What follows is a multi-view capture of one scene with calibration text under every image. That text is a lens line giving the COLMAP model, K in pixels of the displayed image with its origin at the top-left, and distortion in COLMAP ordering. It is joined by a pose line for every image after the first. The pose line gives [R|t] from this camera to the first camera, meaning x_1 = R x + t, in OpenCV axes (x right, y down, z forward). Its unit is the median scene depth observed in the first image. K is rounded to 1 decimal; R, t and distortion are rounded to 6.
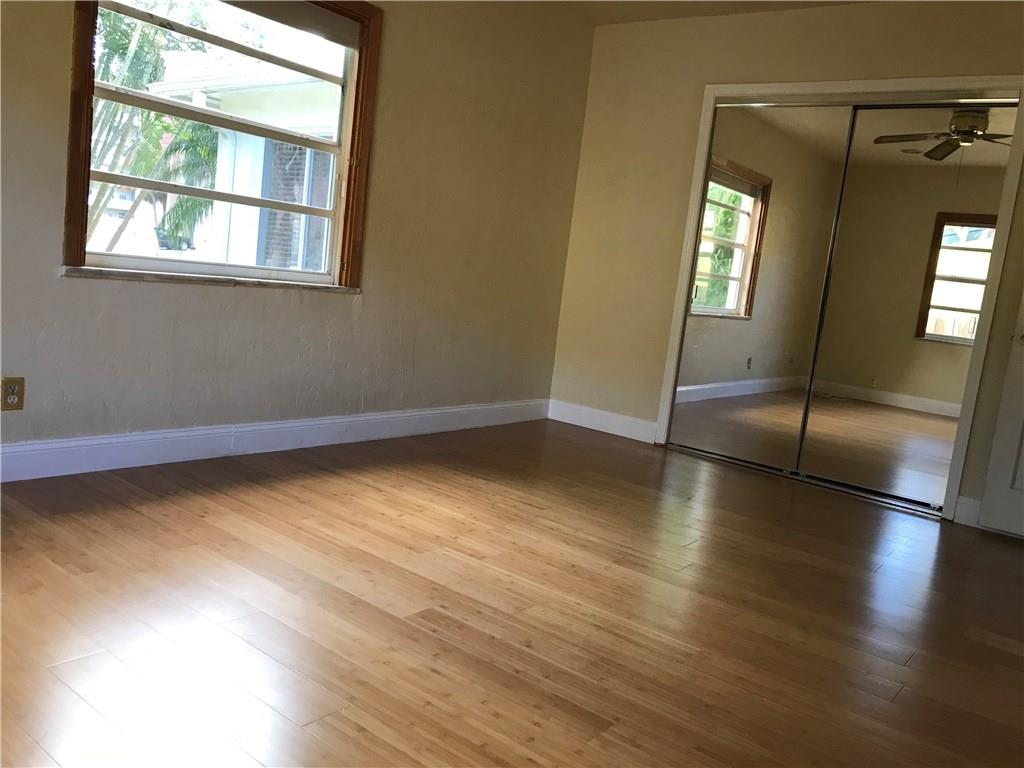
lens RADIAL K [[838.0, 0, 517.4], [0, 838.0, 380.4], [0, 0, 1]] dist [0.061013, -0.070893]
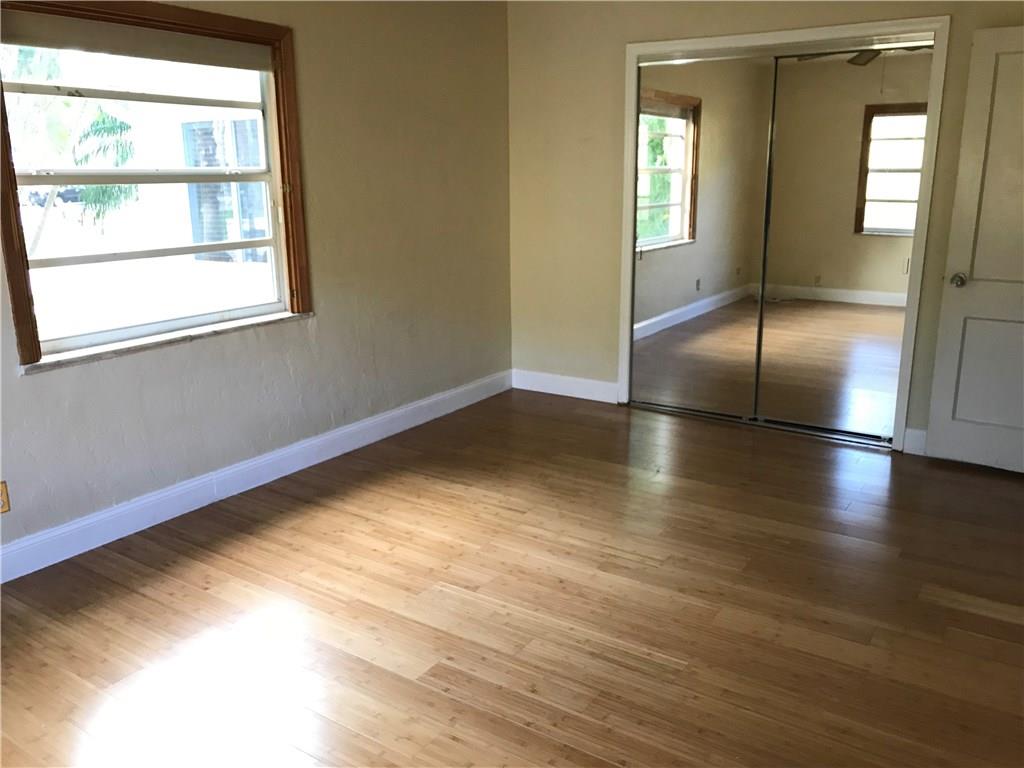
lens RADIAL K [[838.0, 0, 514.9], [0, 838.0, 389.1], [0, 0, 1]] dist [0.061013, -0.070893]
pose [[0.989653, -0.138317, 0.038152, 0.000719], [0.132948, 0.983985, 0.118735, -0.109689], [-0.053964, -0.112435, 0.992193, -0.023912]]
